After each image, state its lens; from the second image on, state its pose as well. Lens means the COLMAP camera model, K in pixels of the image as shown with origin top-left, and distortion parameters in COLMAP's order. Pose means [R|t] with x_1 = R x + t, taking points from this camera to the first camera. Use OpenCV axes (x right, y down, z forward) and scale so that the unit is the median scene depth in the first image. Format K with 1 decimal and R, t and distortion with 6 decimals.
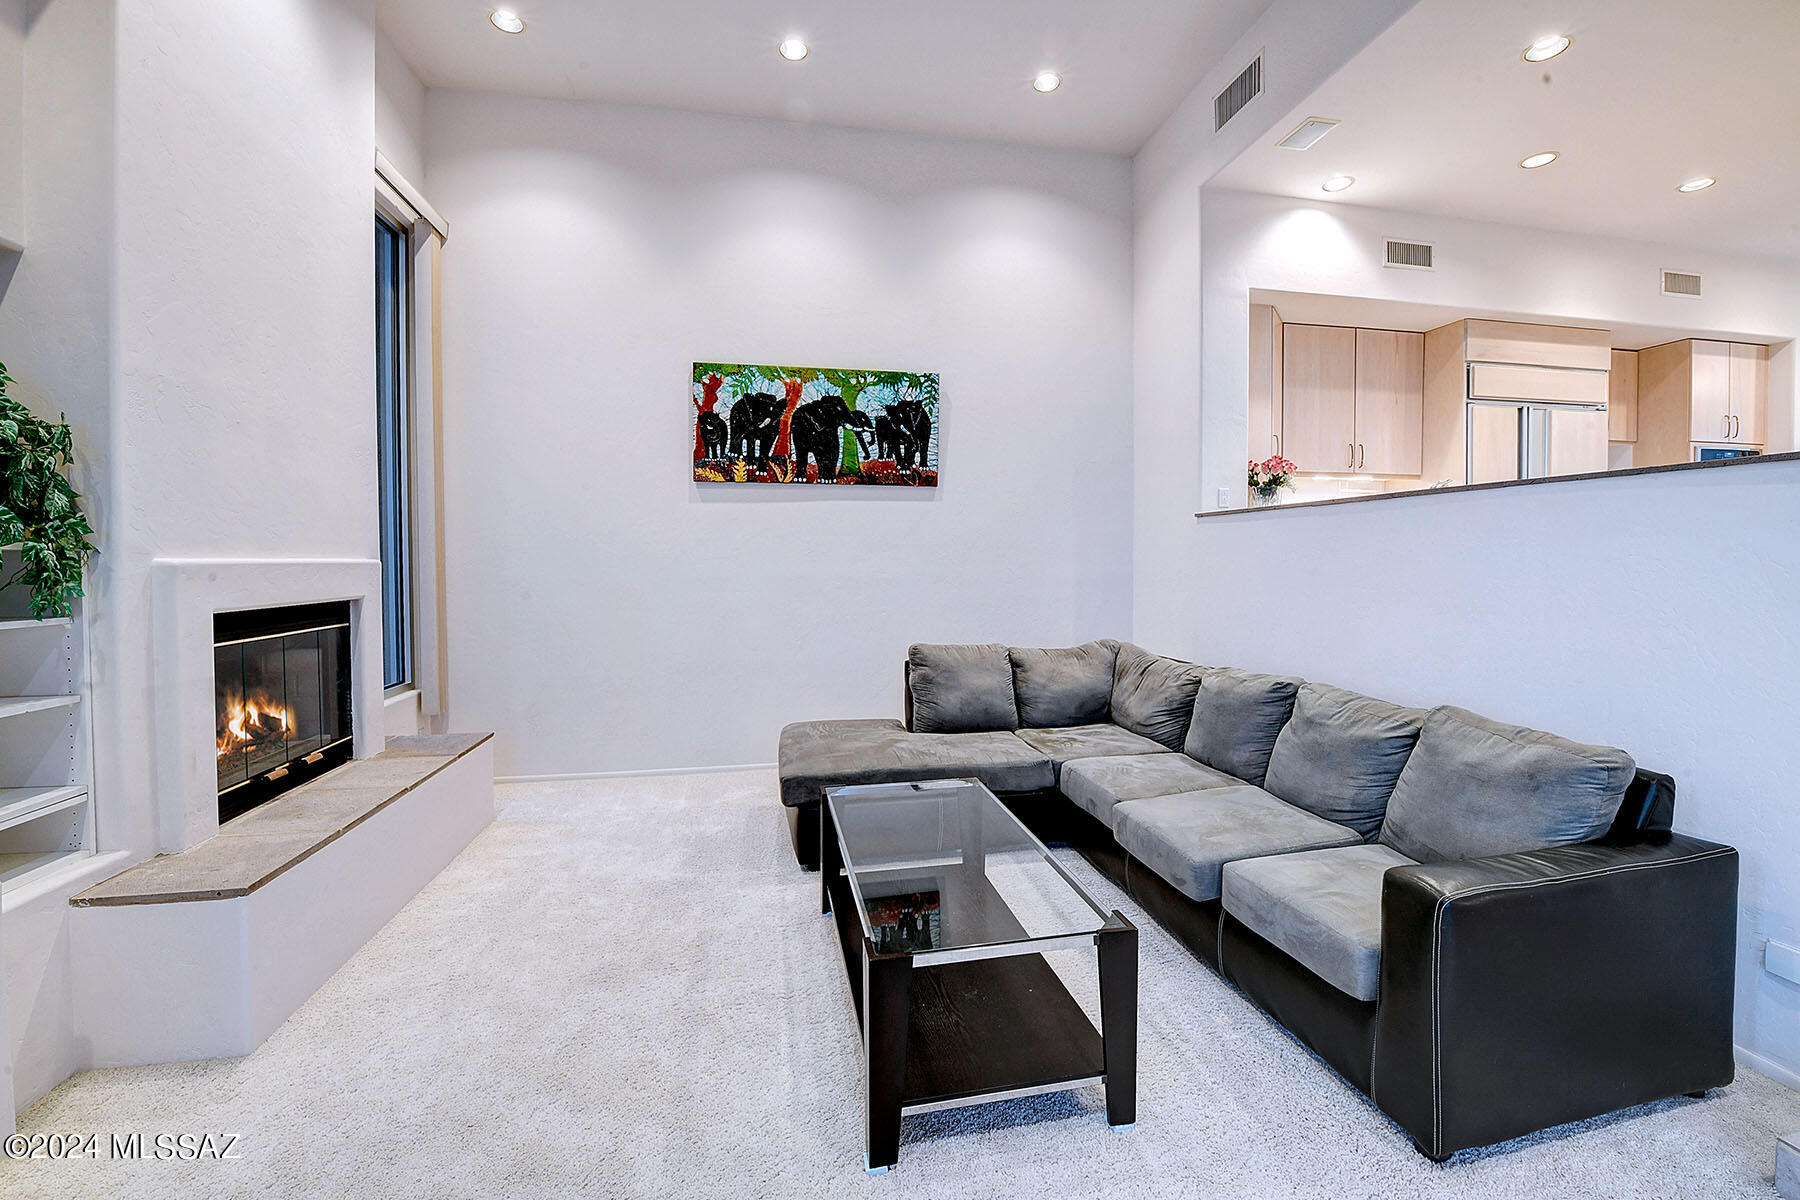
lens RADIAL K [[717.7, 0, 899.7], [0, 717.7, 592.9], [0, 0, 1]] dist [-0.019578, -0.000096]
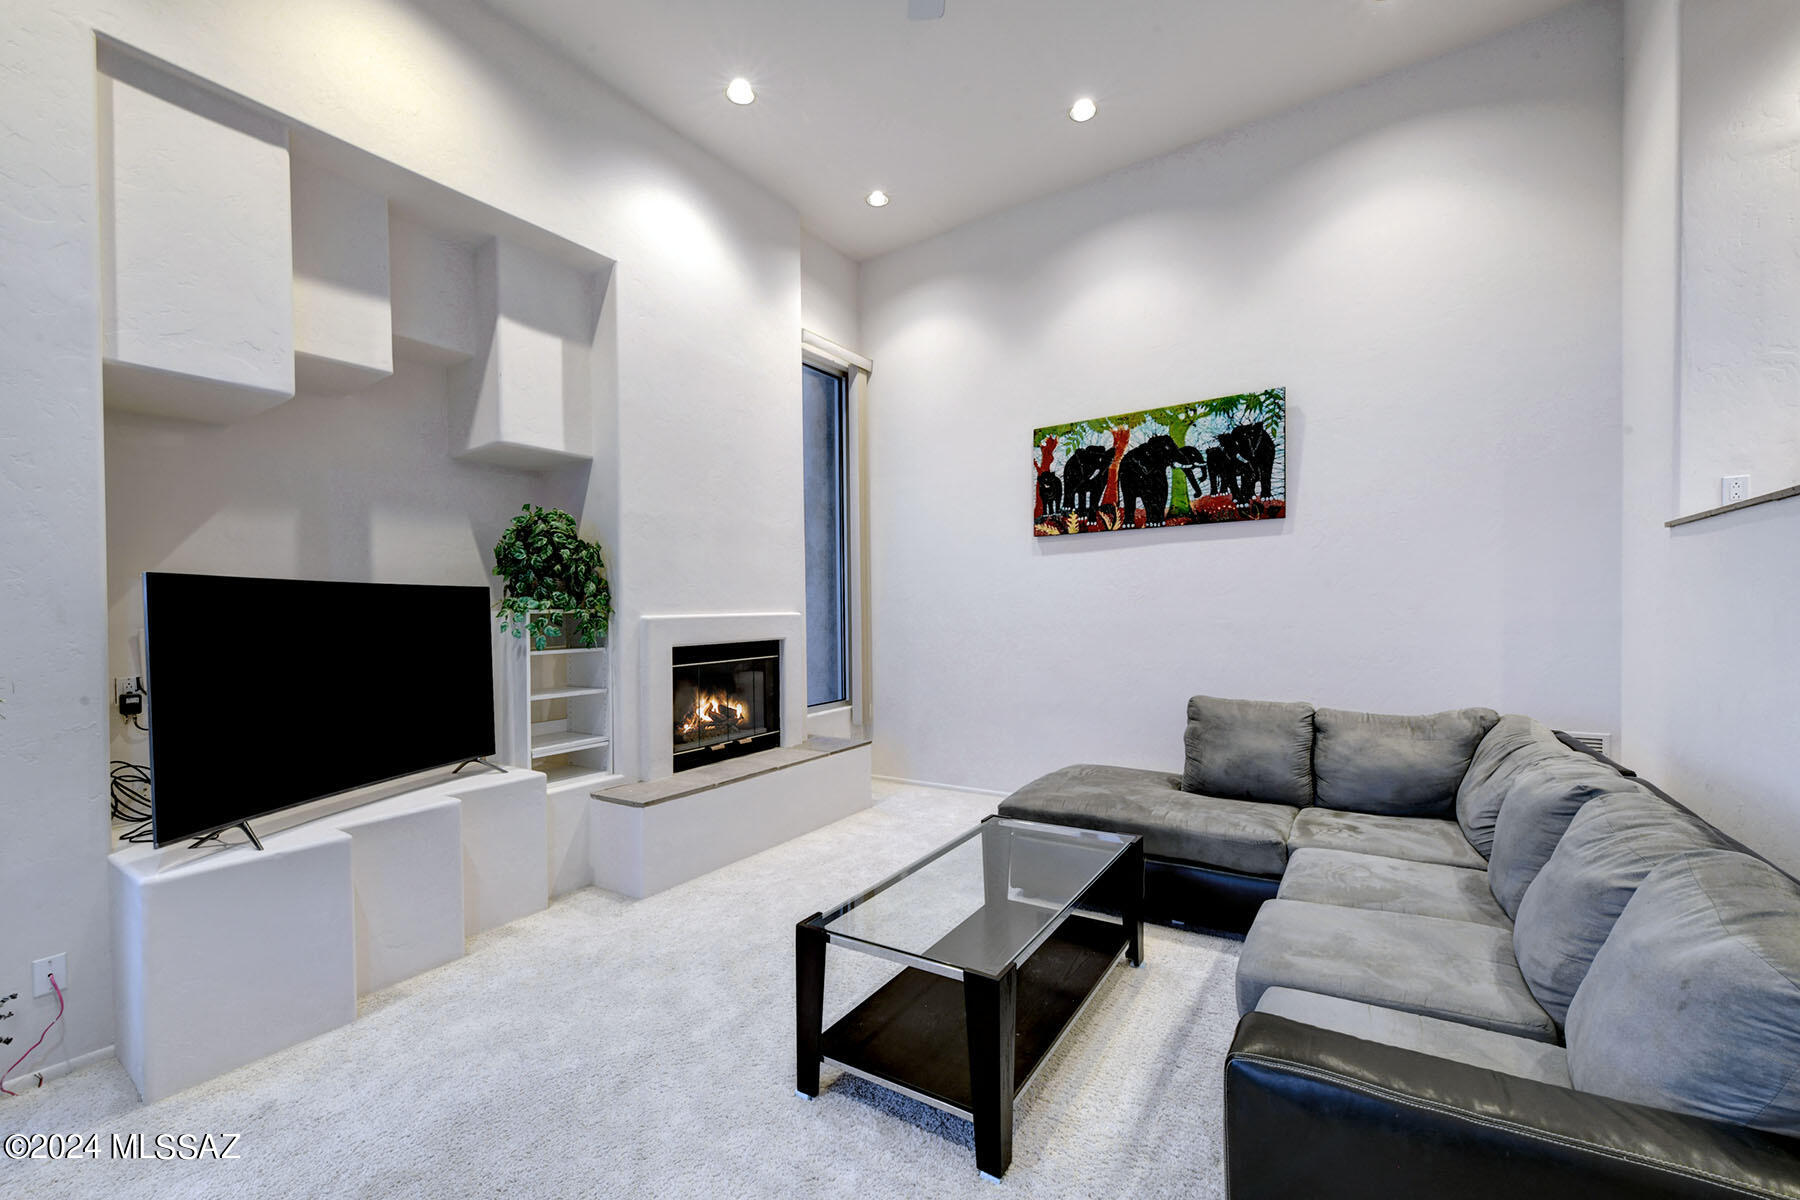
lens RADIAL K [[717.7, 0, 916.0], [0, 717.7, 638.7], [0, 0, 1]] dist [-0.019578, -0.000096]
pose [[0.720362, 0.011222, -0.693507, 0.348721], [-0.009532, 0.999935, 0.006280, -0.003925], [0.693533, 0.002087, 0.720422, 0.077395]]
